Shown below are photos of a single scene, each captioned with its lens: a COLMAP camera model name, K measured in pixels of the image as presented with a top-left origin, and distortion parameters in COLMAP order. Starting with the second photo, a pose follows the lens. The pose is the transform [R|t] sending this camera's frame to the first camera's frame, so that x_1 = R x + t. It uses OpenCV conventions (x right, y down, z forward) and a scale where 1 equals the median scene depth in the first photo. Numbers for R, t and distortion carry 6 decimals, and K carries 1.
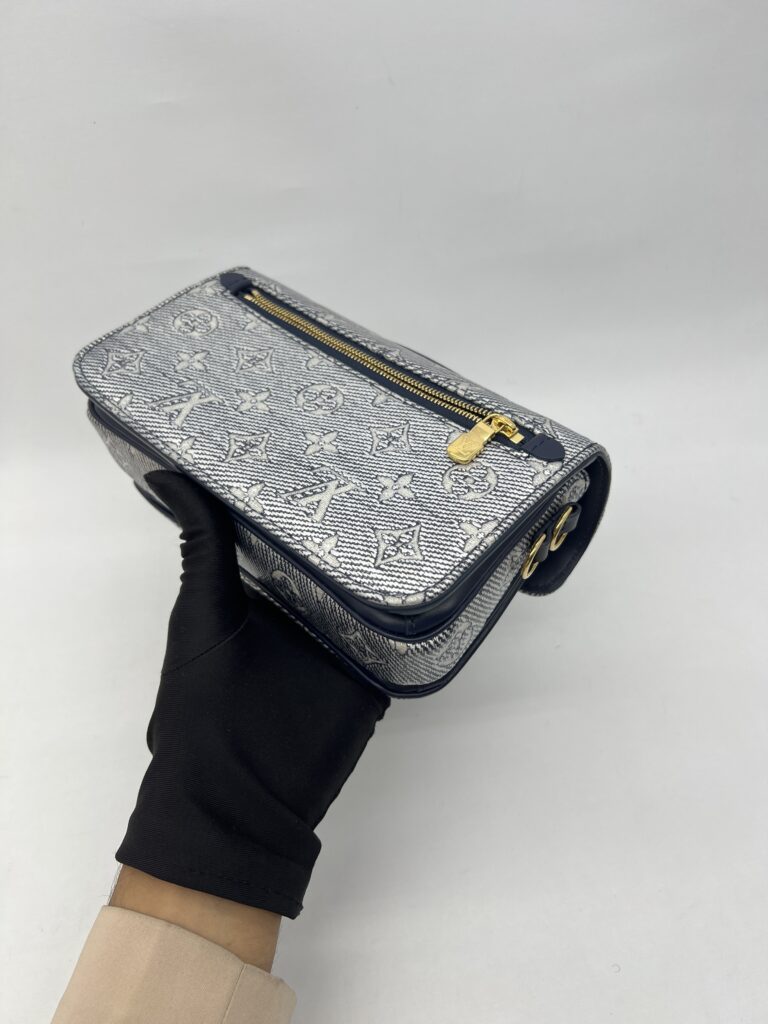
lens RADIAL K [[771.1, 0, 380.6], [0, 771.1, 510.3], [0, 0, 1]] dist [0.121475, -0.003990]
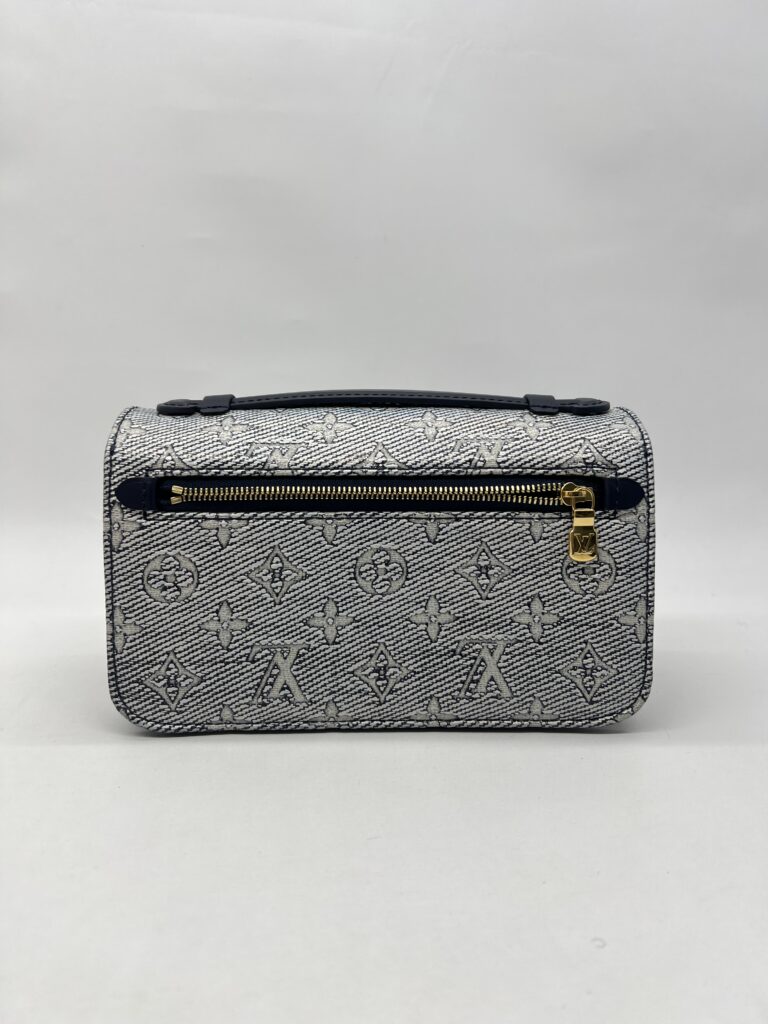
lens RADIAL K [[771.1, 0, 380.6], [0, 771.1, 510.3], [0, 0, 1]] dist [0.121475, -0.003990]
pose [[0.725756, -0.687659, 0.020086, -0.049981], [0.477341, 0.524382, 0.705102, -0.890973], [-0.495402, -0.502144, 0.708821, 0.404859]]
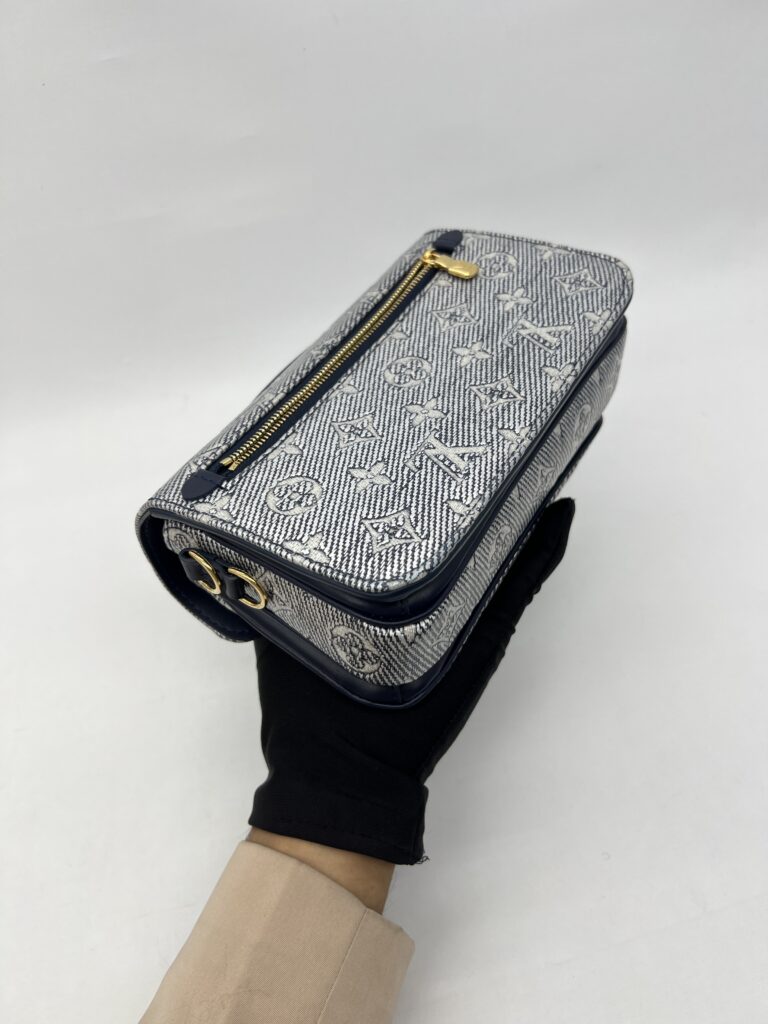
lens RADIAL K [[771.1, 0, 380.6], [0, 771.1, 510.3], [0, 0, 1]] dist [0.121475, -0.003990]
pose [[-0.188078, -0.658914, 0.728327, -0.951691], [0.807332, 0.318589, 0.496705, -0.636895], [-0.559322, 0.681421, 0.472043, 0.724304]]
